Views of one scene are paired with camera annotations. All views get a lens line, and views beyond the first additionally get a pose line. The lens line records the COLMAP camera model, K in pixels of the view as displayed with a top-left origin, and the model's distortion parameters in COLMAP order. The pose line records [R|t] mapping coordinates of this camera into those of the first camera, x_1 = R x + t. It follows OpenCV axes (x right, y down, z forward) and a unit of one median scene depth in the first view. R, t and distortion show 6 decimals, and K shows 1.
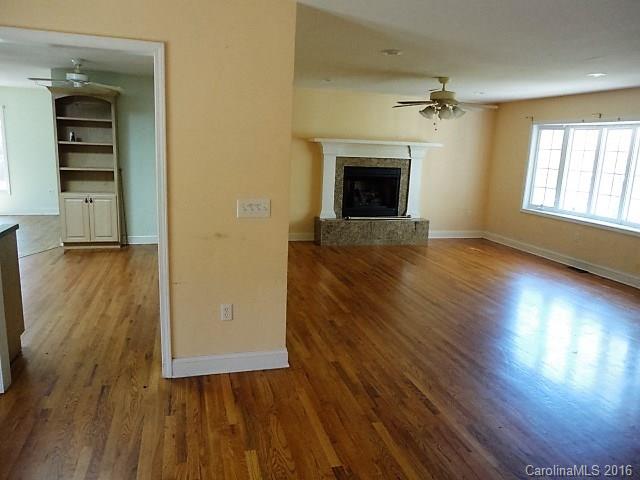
lens RADIAL K [[470.8, 0, 316.5], [0, 470.8, 236.8], [0, 0, 1]] dist [0.002689, 0.005346]
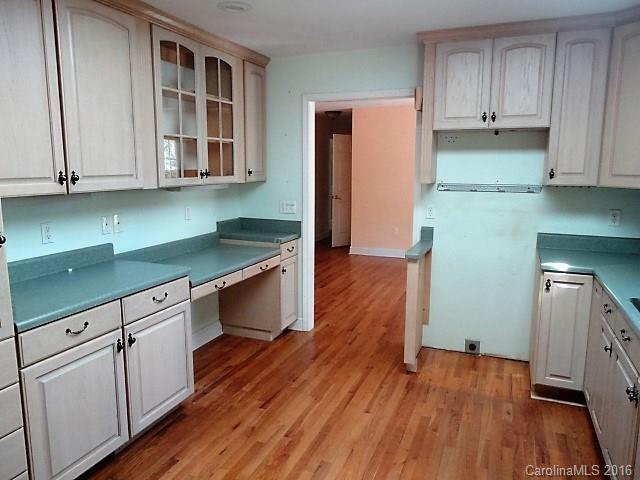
lens RADIAL K [[470.8, 0, 316.5], [0, 470.8, 236.8], [0, 0, 1]] dist [0.002689, 0.005346]
pose [[-0.790370, -0.131861, 0.598271, -0.964216], [0.085101, 0.943463, 0.320368, -0.343256], [-0.606690, 0.304123, -0.734463, 1.646690]]
